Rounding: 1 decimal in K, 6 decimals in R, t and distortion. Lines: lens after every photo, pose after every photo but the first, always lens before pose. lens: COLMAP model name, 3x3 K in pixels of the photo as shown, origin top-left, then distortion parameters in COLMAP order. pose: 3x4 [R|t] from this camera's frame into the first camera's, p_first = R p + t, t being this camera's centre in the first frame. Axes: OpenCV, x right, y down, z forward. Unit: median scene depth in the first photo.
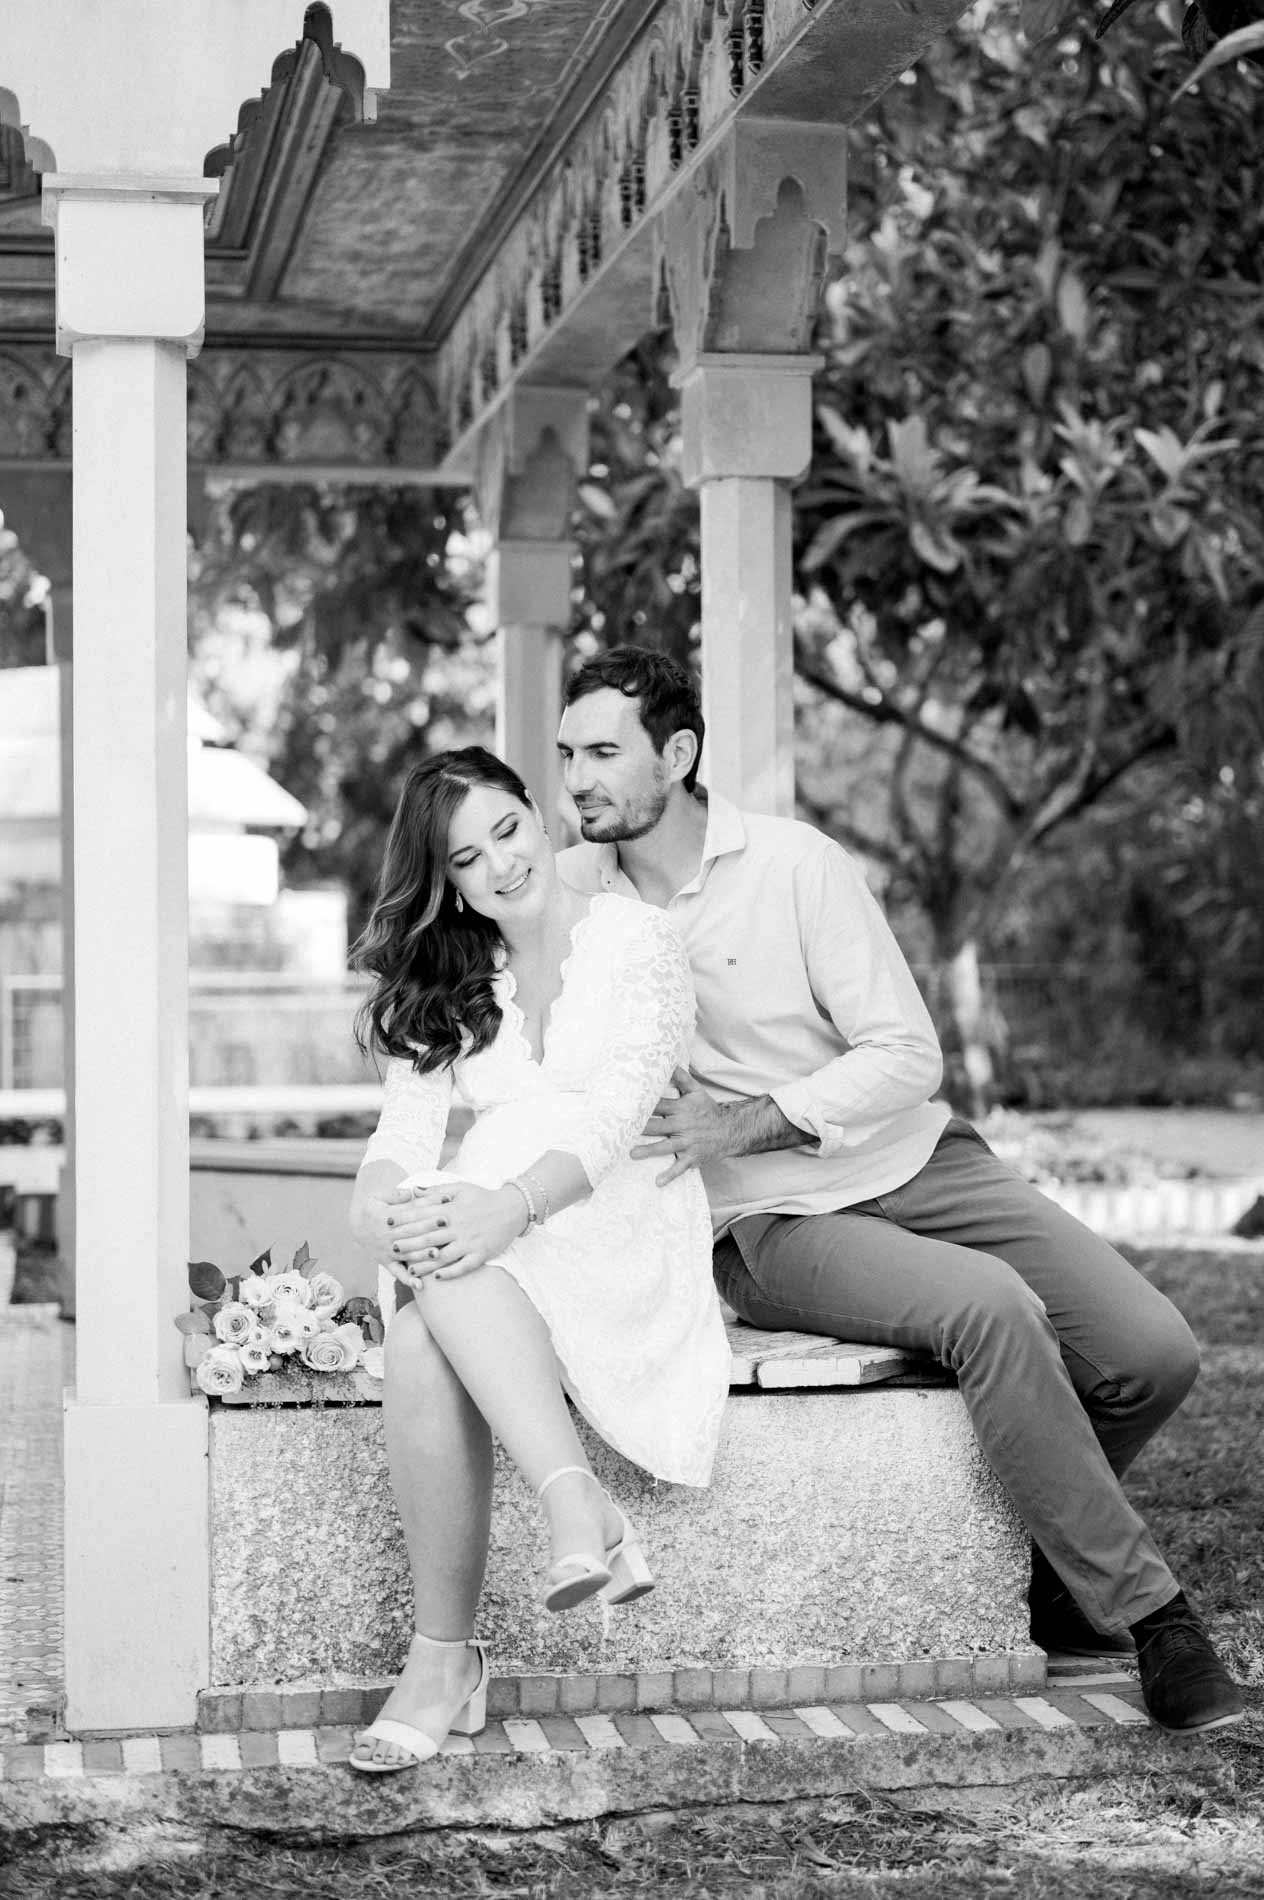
lens RADIAL K [[3193.5, 0, 526.4], [0, 3193.5, 947.6], [0, 0, 1]] dist [-0.011022, 0.085387]
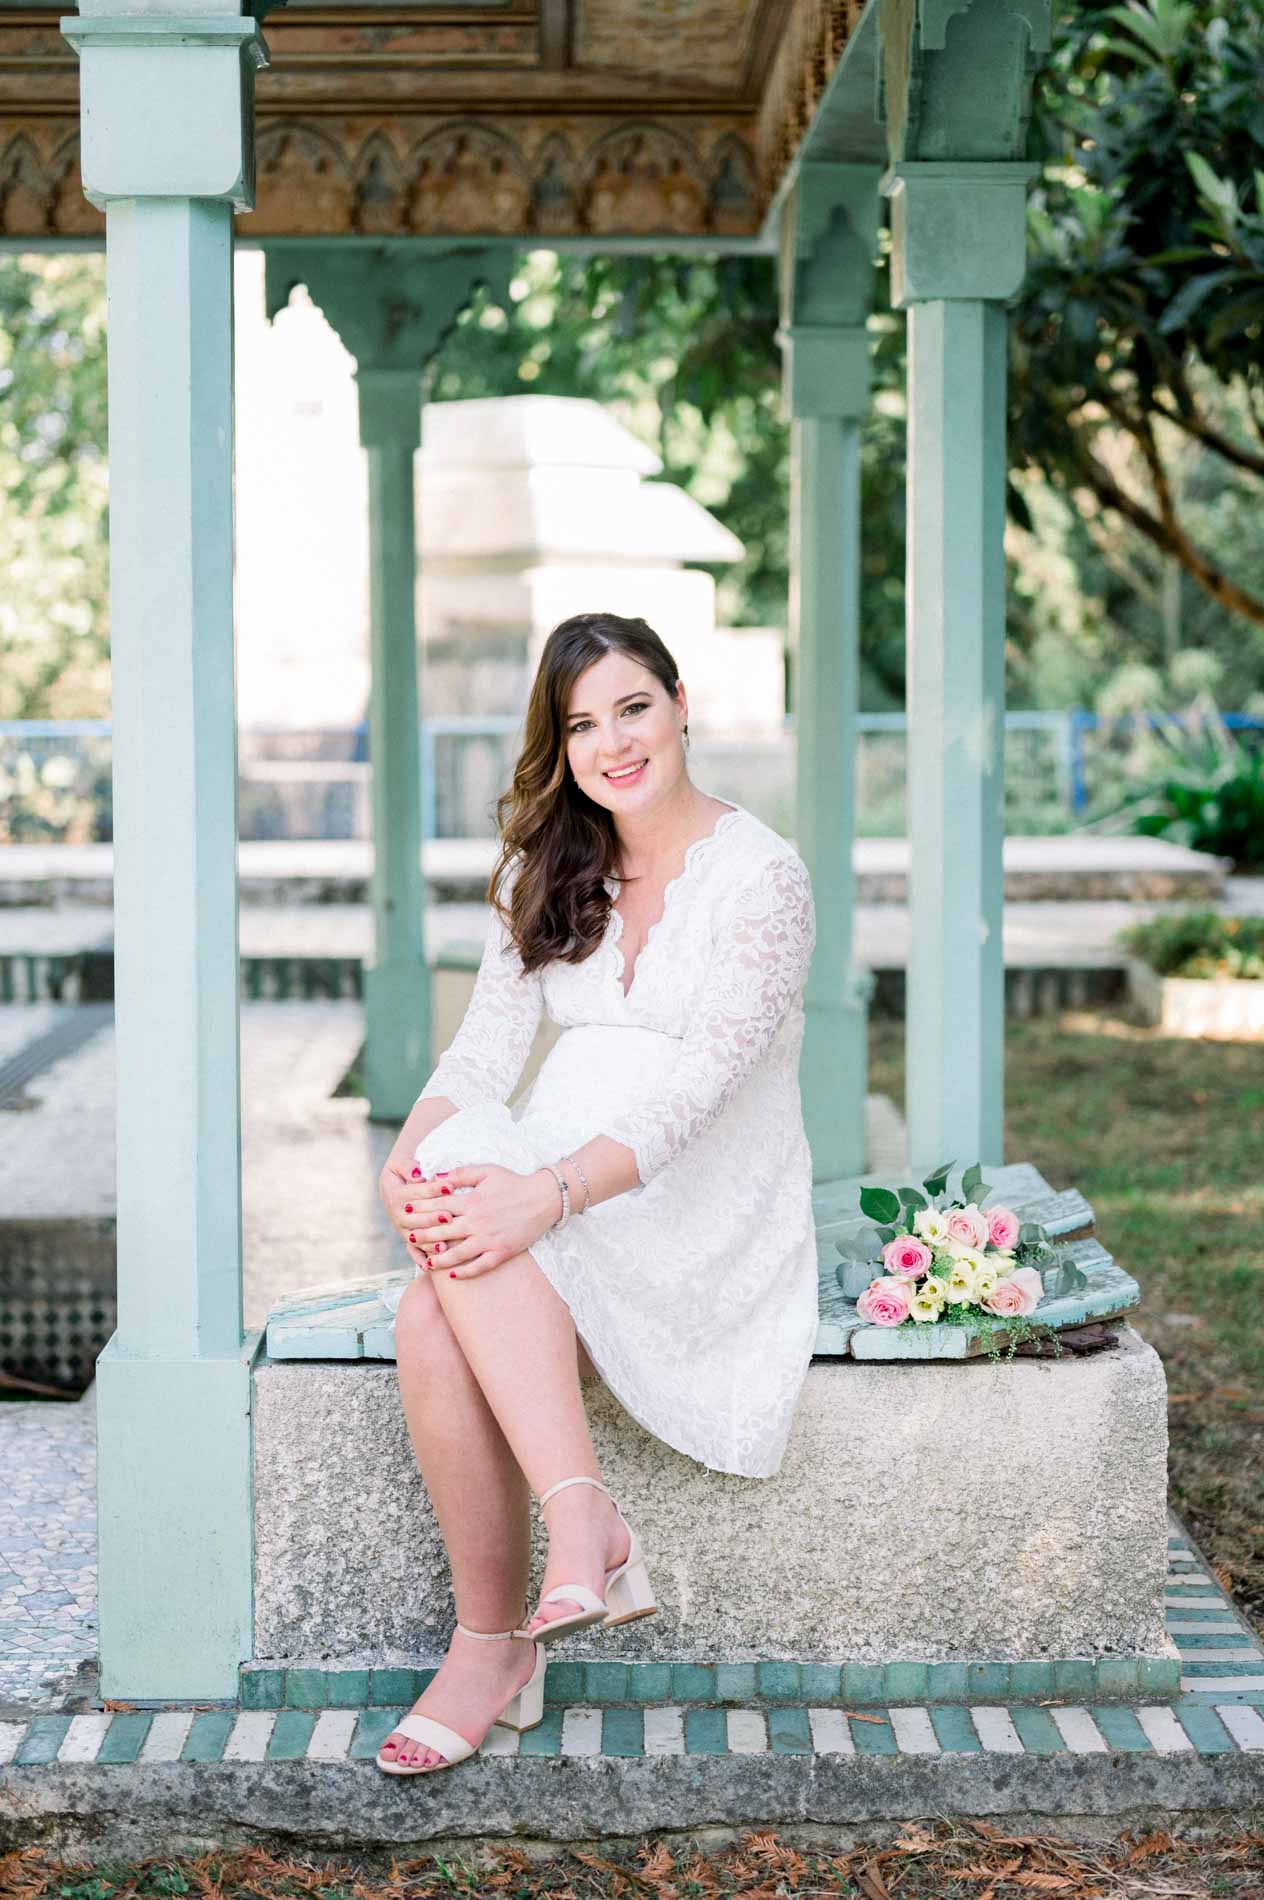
lens RADIAL K [[3115.0, 0, 666.3], [0, 3115.0, 819.9], [0, 0, 1]] dist [-0.001916, 0.032417]
pose [[0.989571, 0.014165, -0.143347, 0.145115], [-0.004387, 0.997655, 0.068301, -0.074563], [0.143978, -0.066959, 0.987313, 0.133012]]
